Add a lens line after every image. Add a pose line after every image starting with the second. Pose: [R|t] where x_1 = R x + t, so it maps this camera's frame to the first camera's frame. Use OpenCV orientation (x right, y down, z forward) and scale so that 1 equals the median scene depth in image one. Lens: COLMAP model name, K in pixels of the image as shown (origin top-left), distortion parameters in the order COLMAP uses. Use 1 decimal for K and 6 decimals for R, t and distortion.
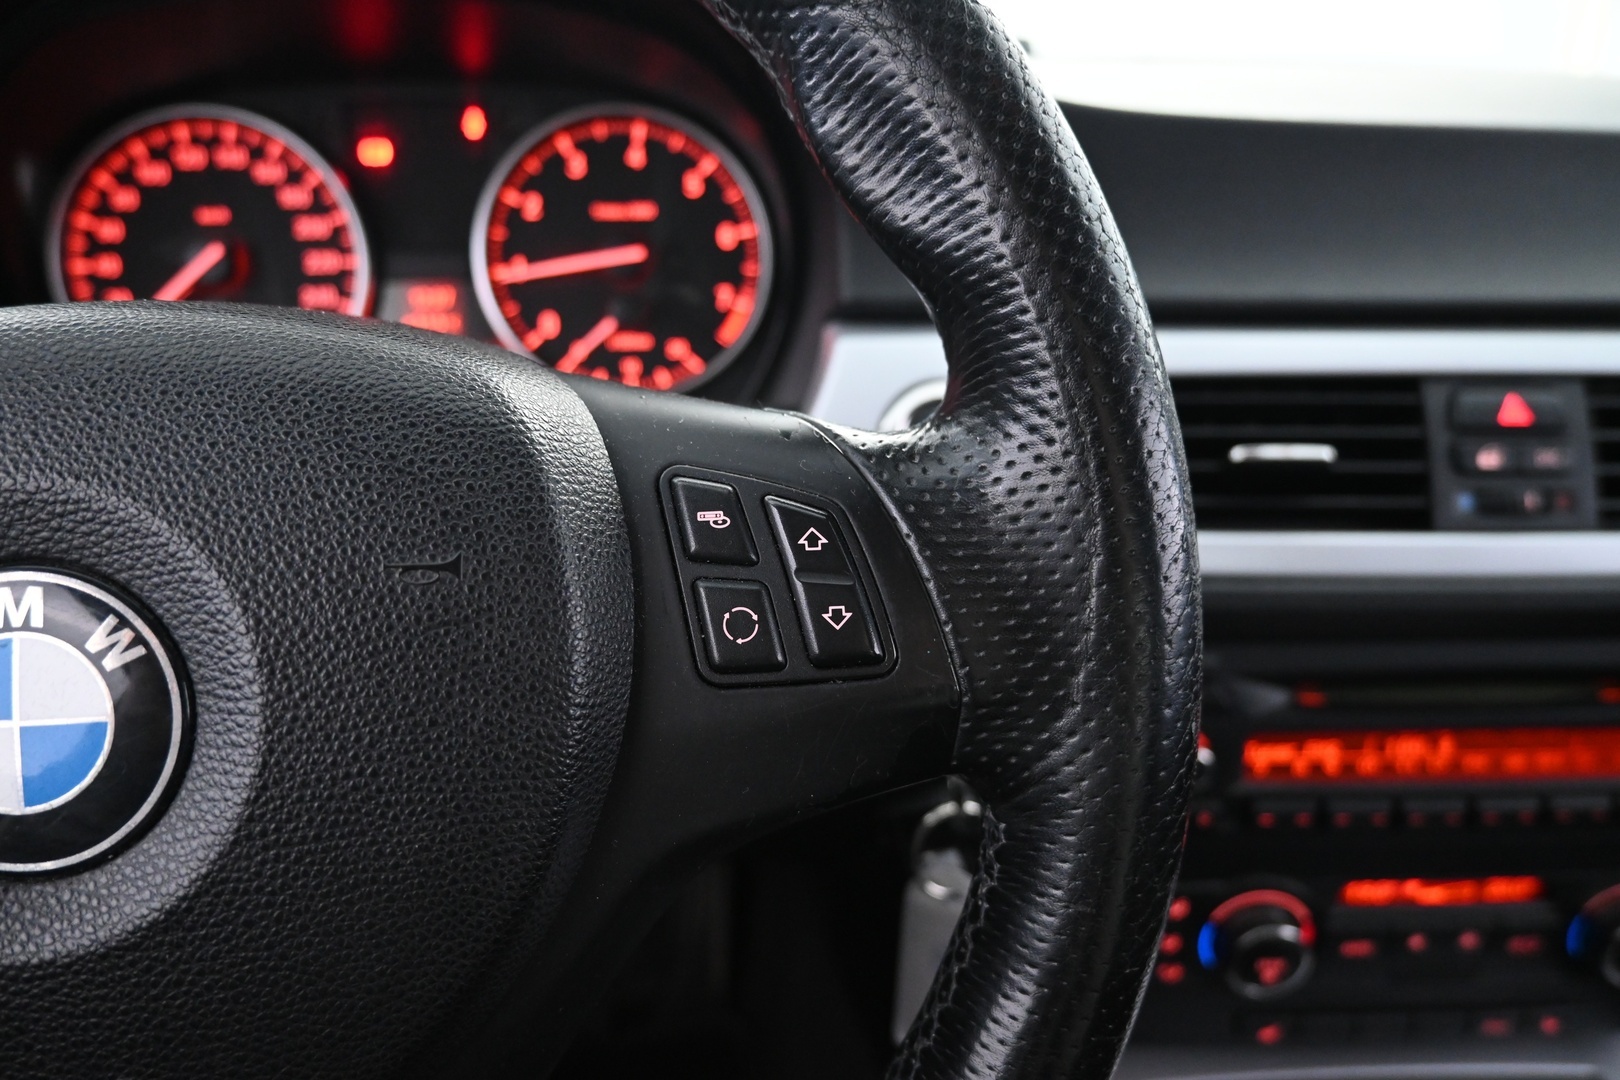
lens RADIAL K [[1137.2, 0, 807.7], [0, 1137.2, 552.6], [0, 0, 1]] dist [-0.002879, 0.000674]
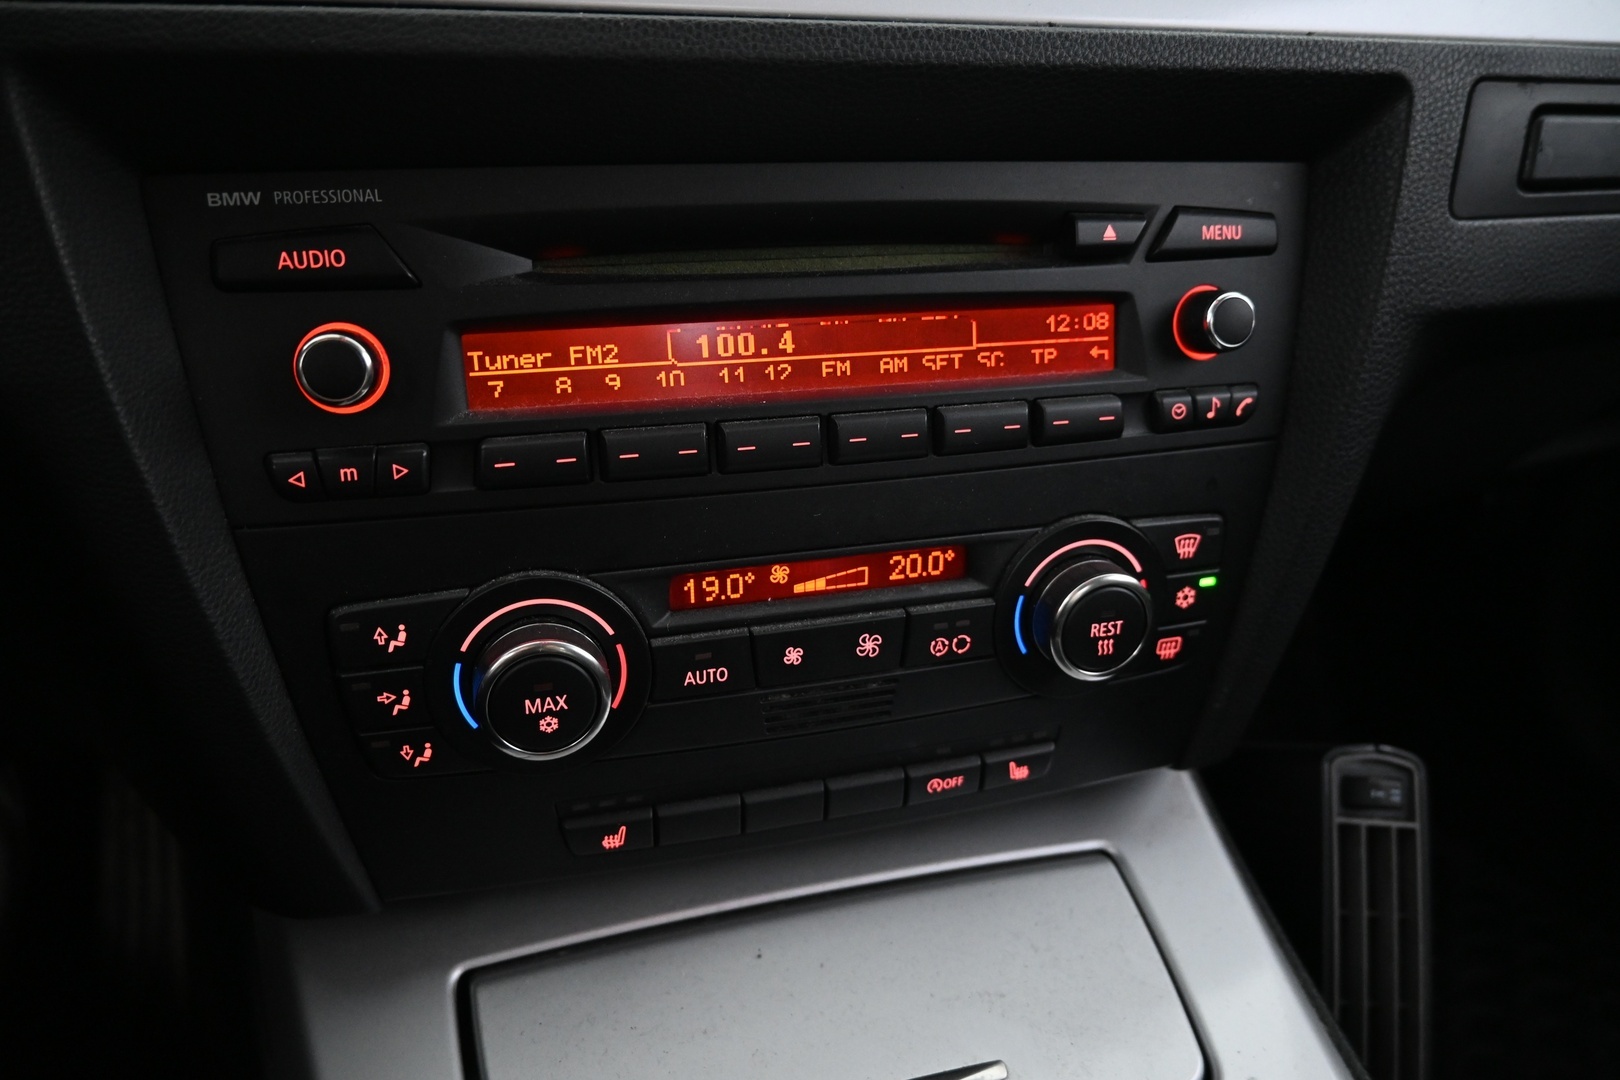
lens RADIAL K [[1137.2, 0, 814.9], [0, 1137.2, 538.5], [0, 0, 1]] dist [-0.002879, 0.000674]
pose [[0.968132, -0.086914, 0.234873, 0.400417], [0.095478, 0.995110, -0.025314, 0.294838], [-0.231524, 0.046932, 0.971696, 0.347236]]
